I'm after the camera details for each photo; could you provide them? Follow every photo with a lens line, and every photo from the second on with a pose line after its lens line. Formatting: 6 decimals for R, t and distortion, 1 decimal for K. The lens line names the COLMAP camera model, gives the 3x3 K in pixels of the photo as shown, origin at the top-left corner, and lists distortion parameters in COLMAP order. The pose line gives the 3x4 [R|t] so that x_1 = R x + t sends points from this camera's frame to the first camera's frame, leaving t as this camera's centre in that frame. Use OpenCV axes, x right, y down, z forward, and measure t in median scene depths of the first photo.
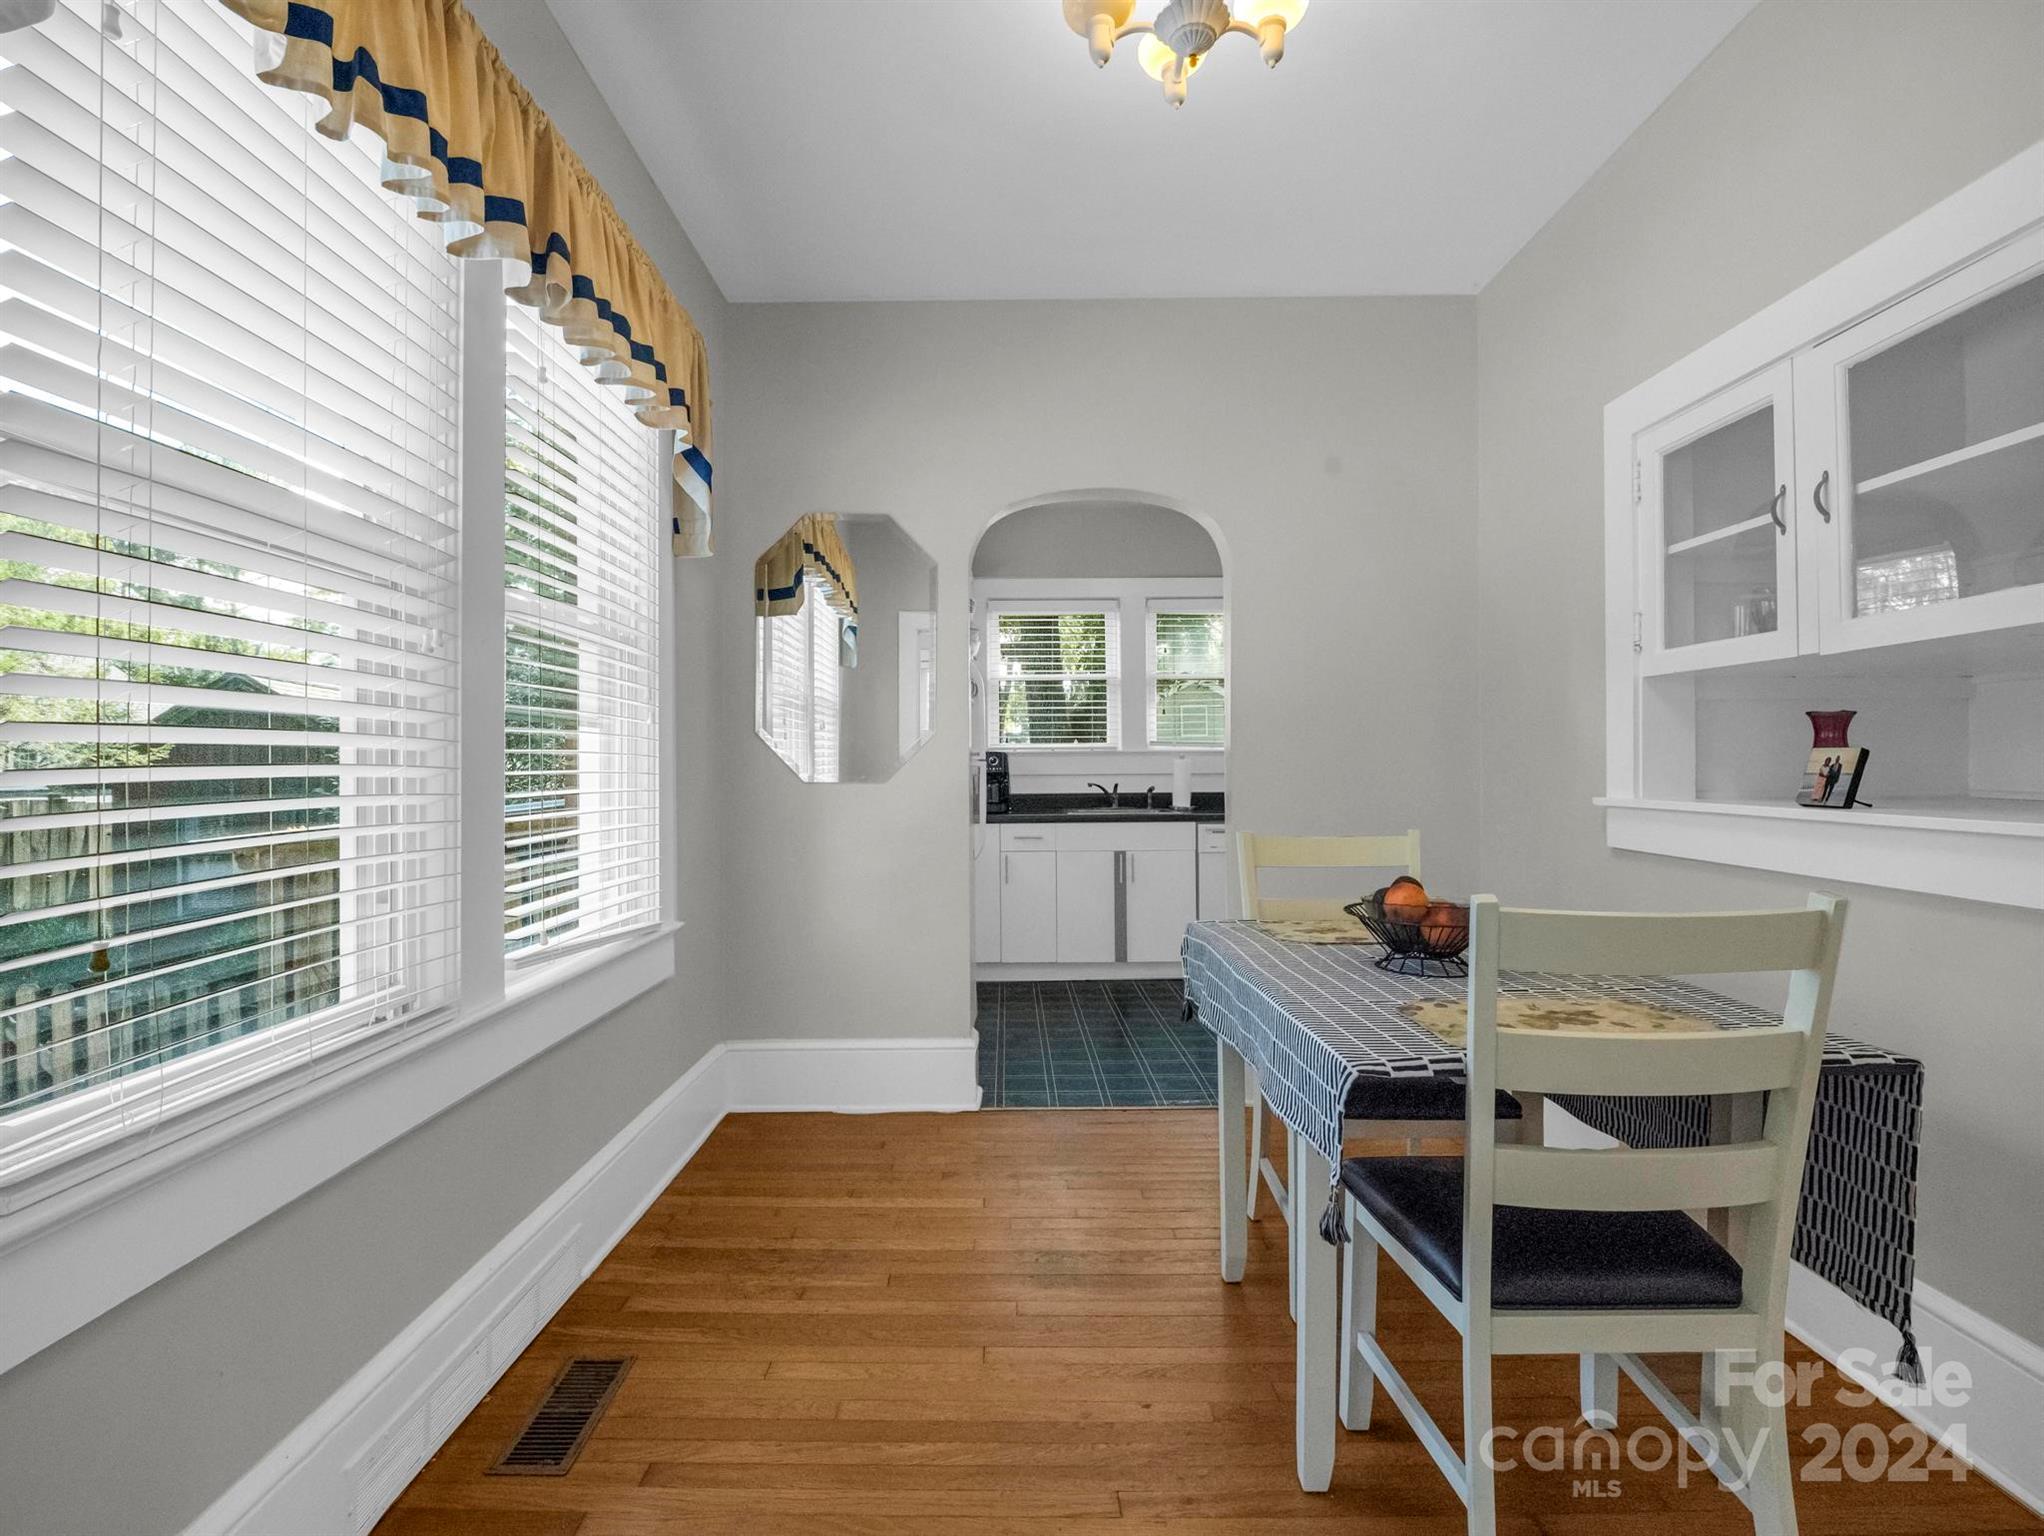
lens RADIAL K [[826.4, 0, 1022.0], [0, 826.4, 768.0], [0, 0, 1]] dist [0.000270, -0.000071]
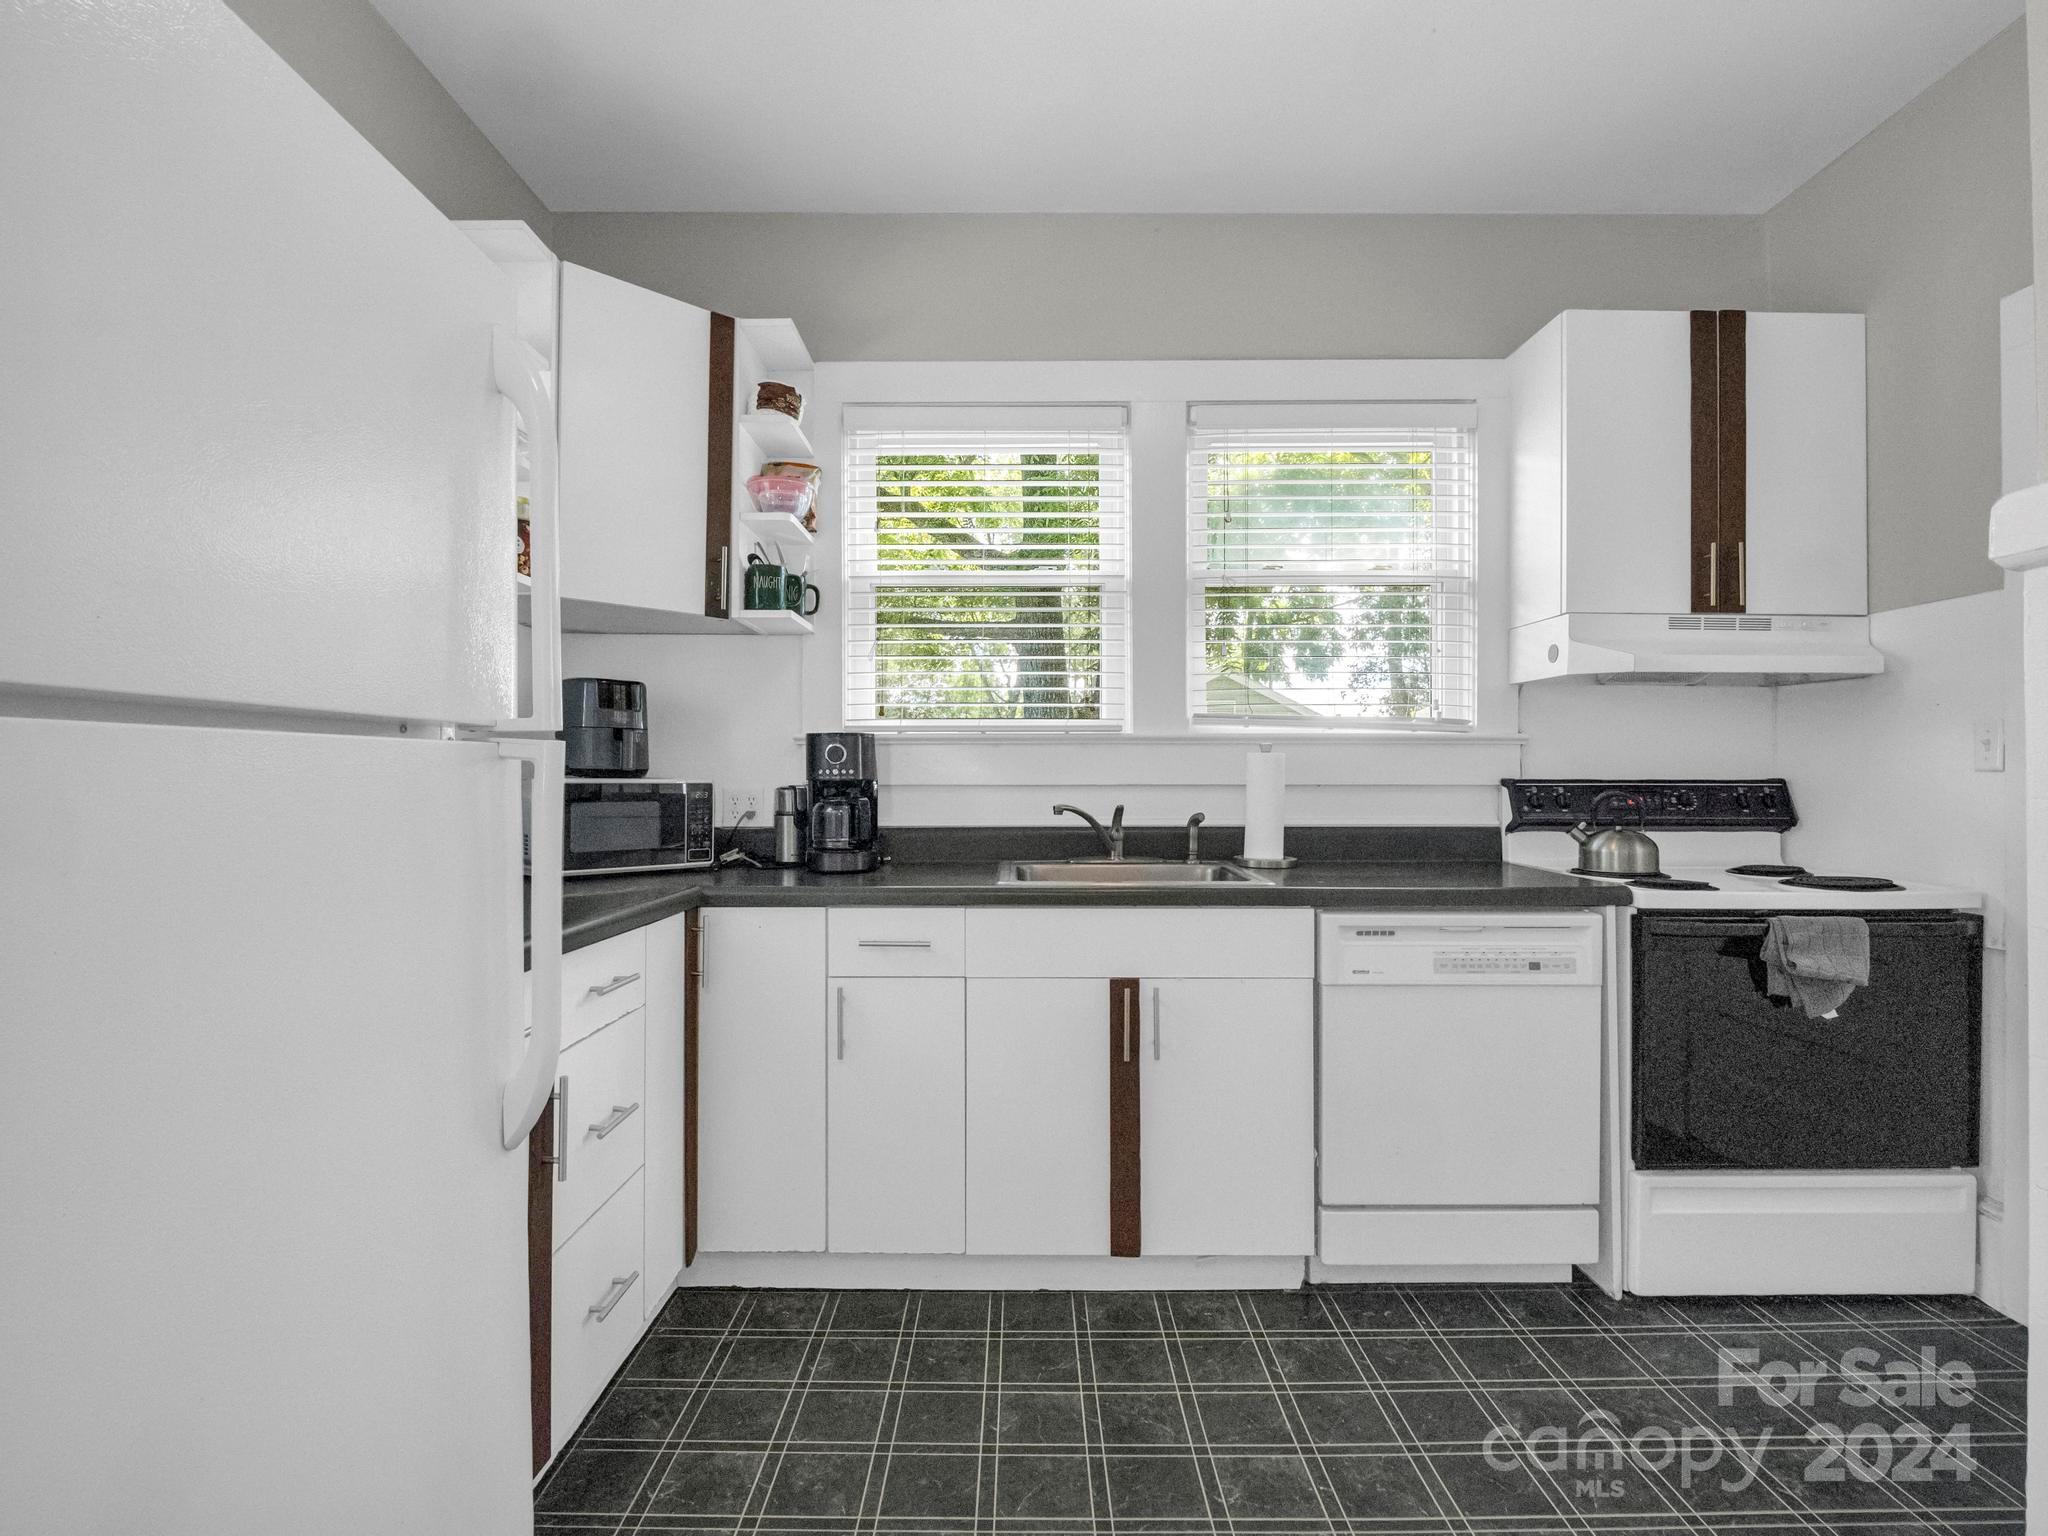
lens RADIAL K [[991.6, 0, 1024.0], [0, 991.6, 768.0], [0, 0, 1]] dist [-0.003408, -0.000403]
pose [[0.999960, 0.006967, 0.005594, 0.059223], [-0.006931, 0.999955, -0.006436, 0.001797], [-0.005639, 0.006397, 0.999964, 0.462461]]
